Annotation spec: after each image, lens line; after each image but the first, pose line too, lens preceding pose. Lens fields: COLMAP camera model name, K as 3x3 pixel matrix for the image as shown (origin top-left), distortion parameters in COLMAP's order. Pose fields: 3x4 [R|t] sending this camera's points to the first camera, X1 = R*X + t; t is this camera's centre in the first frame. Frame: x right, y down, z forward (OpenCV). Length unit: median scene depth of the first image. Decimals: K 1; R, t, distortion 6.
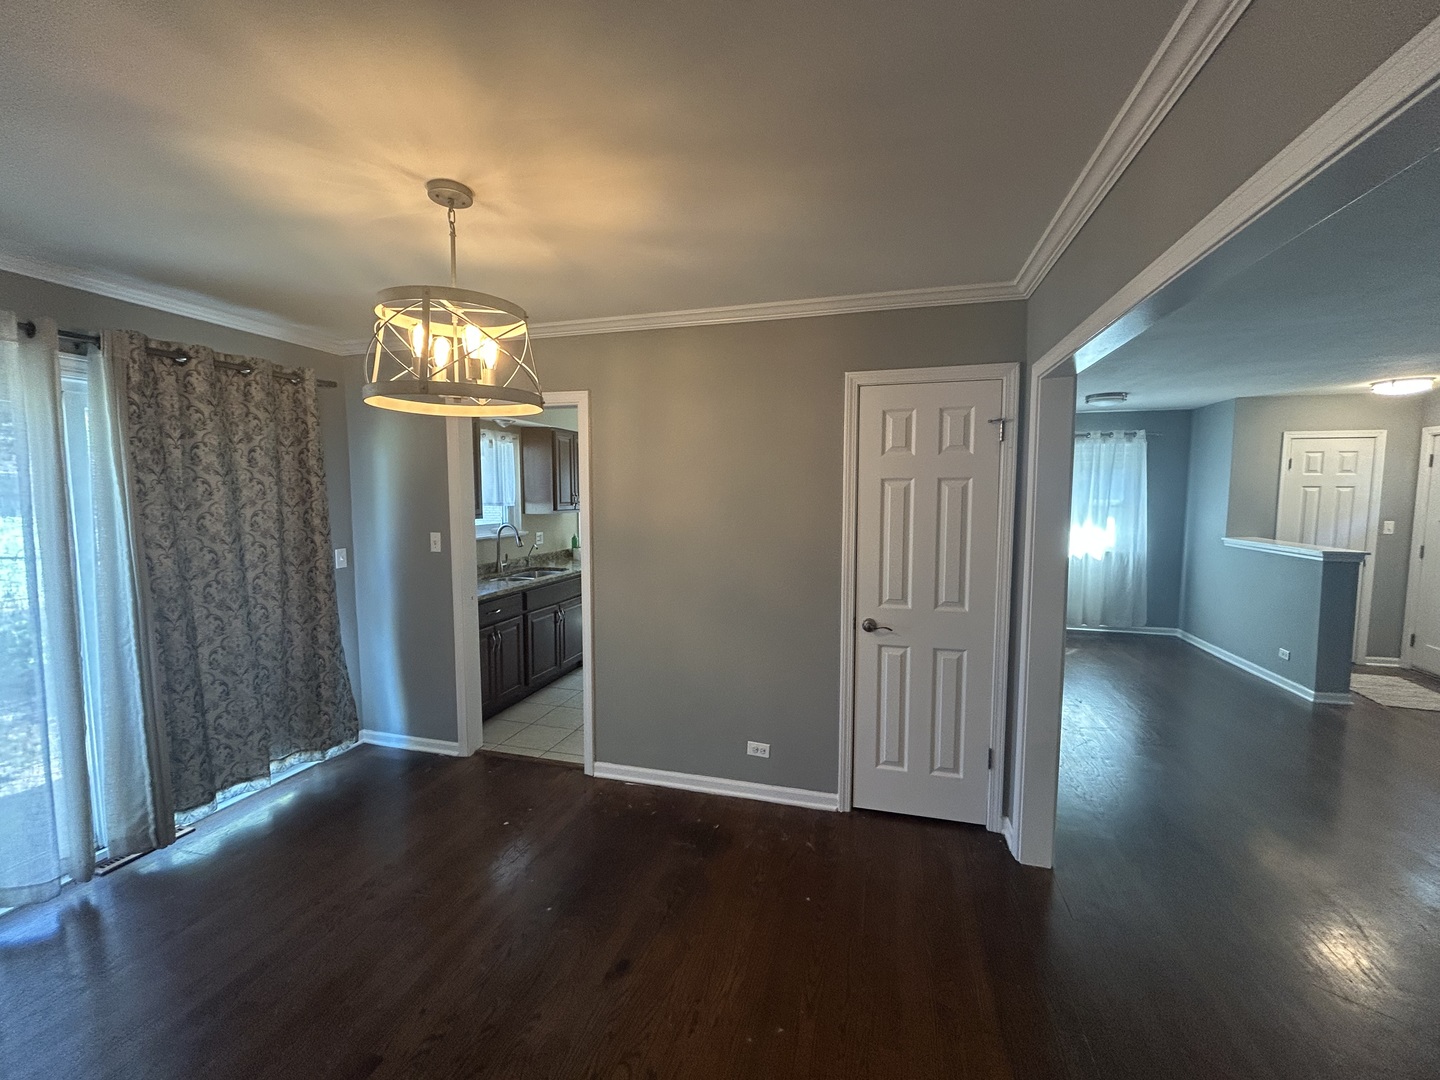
lens RADIAL K [[579.3, 0, 717.6], [0, 579.3, 537.4], [0, 0, 1]] dist [-0.003653, 0.000018]
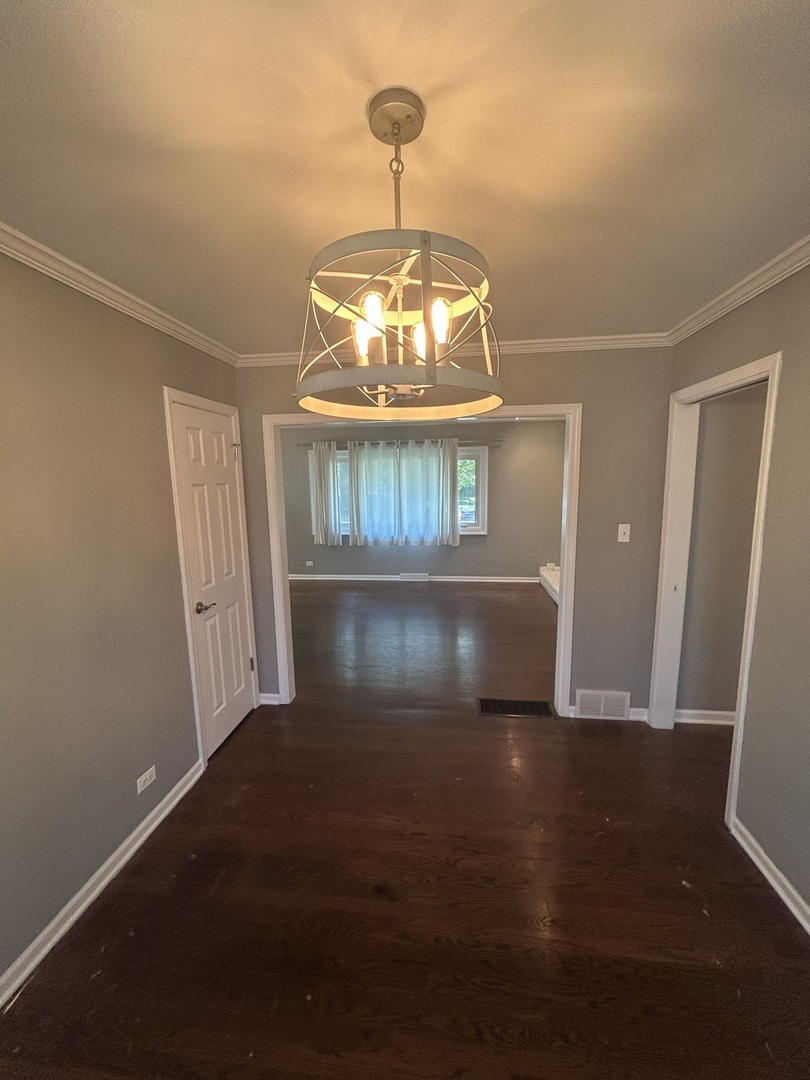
lens RADIAL K [[434.5, 0, 409.9], [0, 434.5, 545.7], [0, 0, 1]] dist [-0.003653, 0.000018]
pose [[-0.157498, -0.150849, 0.975930, -0.358684], [0.090582, 0.981891, 0.166389, -0.045752], [-0.983356, 0.114607, -0.140981, 0.368281]]
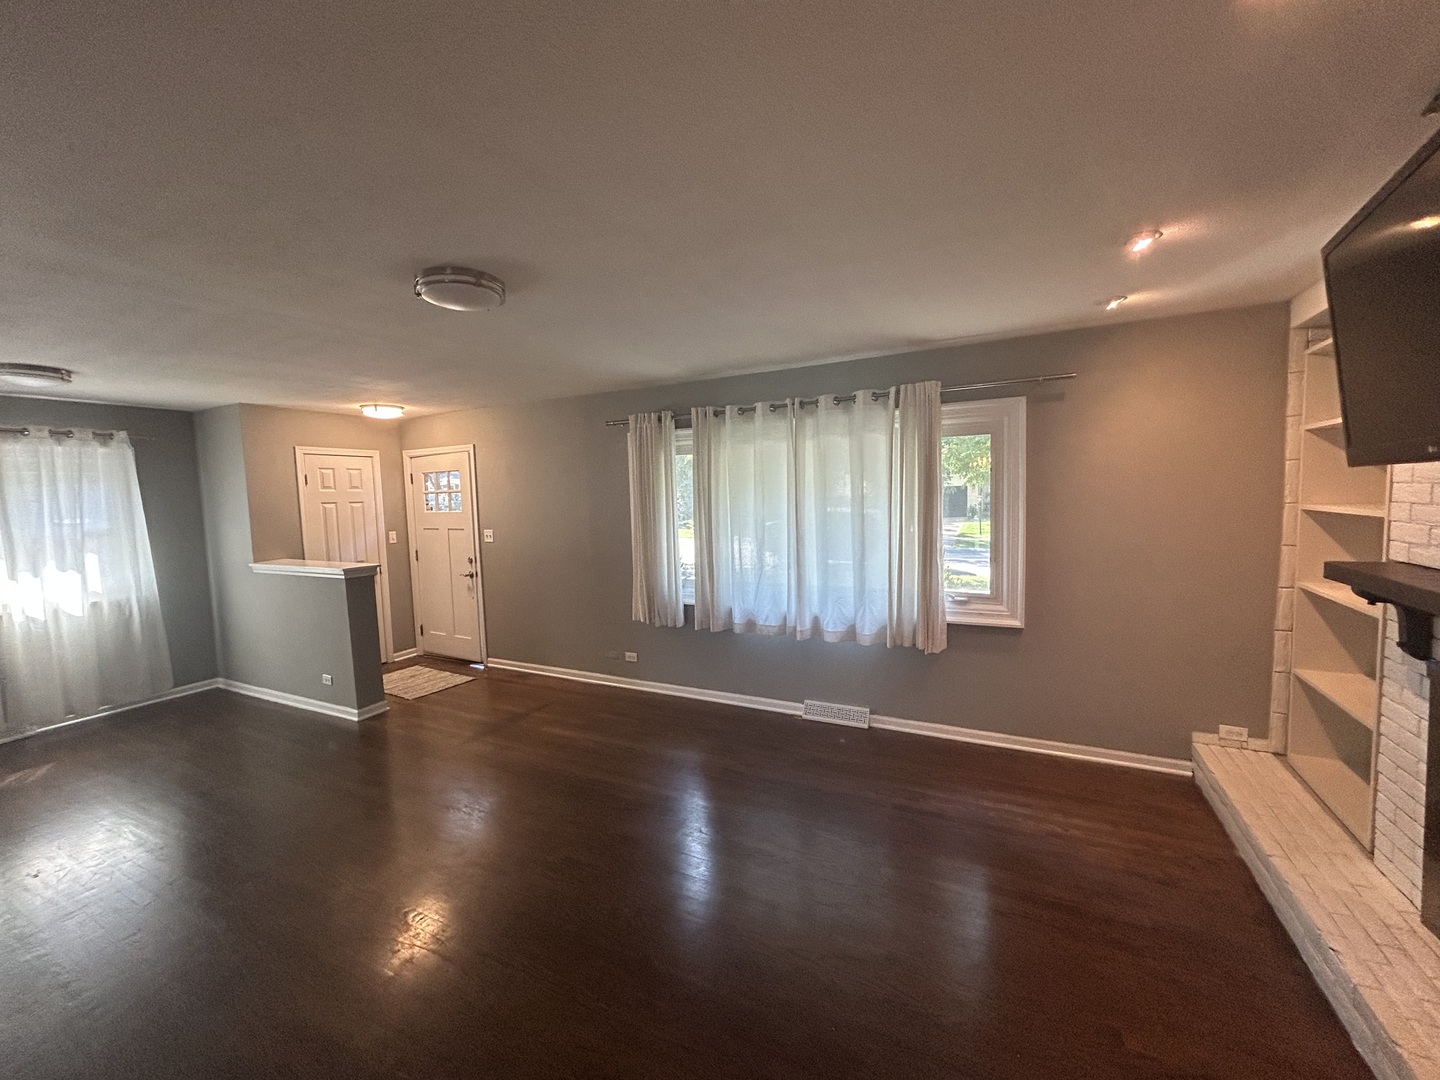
lens RADIAL K [[579.3, 0, 720.9], [0, 579.3, 537.5], [0, 0, 1]] dist [-0.003653, 0.000018]
pose [[0.201659, -0.081488, 0.976060, 0.188181], [0.105347, 0.992557, 0.061100, -0.018744], [-0.973774, 0.090503, 0.208742, 0.137688]]
